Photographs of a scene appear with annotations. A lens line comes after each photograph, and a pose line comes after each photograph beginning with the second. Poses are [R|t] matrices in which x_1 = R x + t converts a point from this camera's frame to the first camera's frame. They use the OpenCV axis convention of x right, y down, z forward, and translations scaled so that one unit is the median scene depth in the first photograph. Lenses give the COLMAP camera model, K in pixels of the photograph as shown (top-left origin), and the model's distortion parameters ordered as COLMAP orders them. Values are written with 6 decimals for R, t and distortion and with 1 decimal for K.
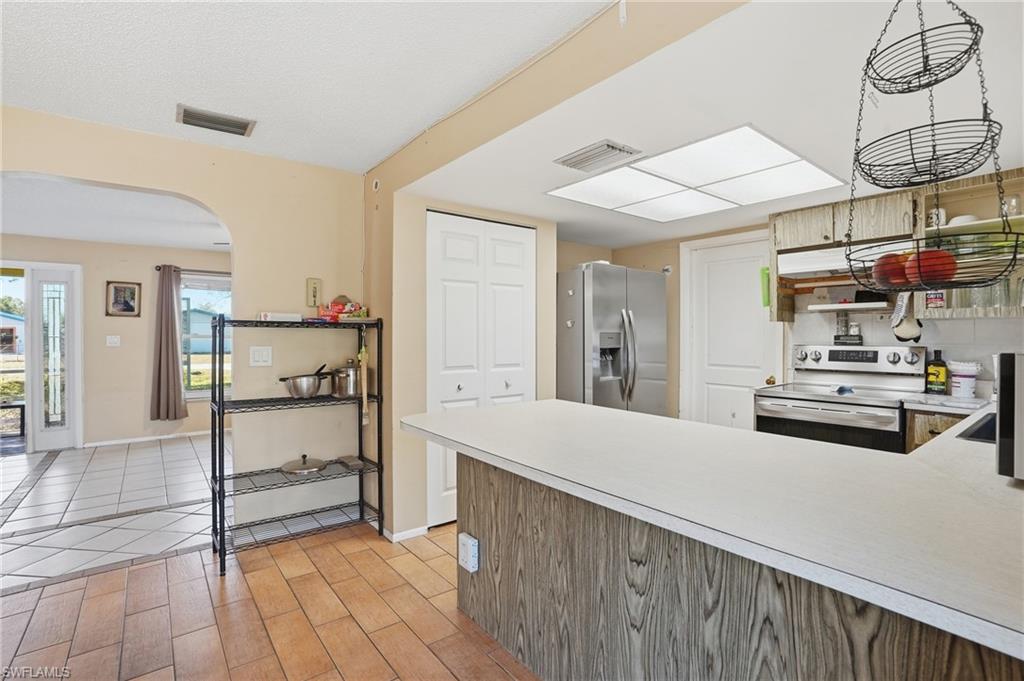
lens RADIAL K [[480.5, 0, 512.4], [0, 480.5, 331.2], [0, 0, 1]] dist [-0.047200, 0.007132]
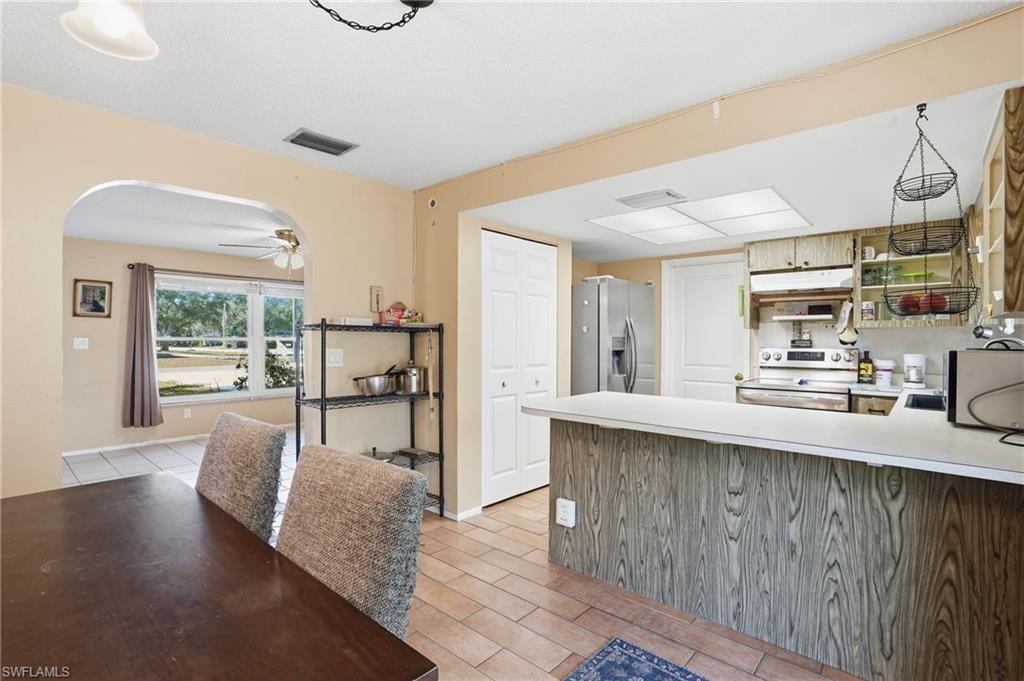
lens RADIAL K [[480.5, 0, 531.3], [0, 480.5, 337.0], [0, 0, 1]] dist [-0.047200, 0.007132]
pose [[0.981685, 0.004302, 0.190462, -0.293854], [-0.005172, 0.999978, 0.004074, -0.000993], [-0.190440, -0.004985, 0.981686, -0.148401]]
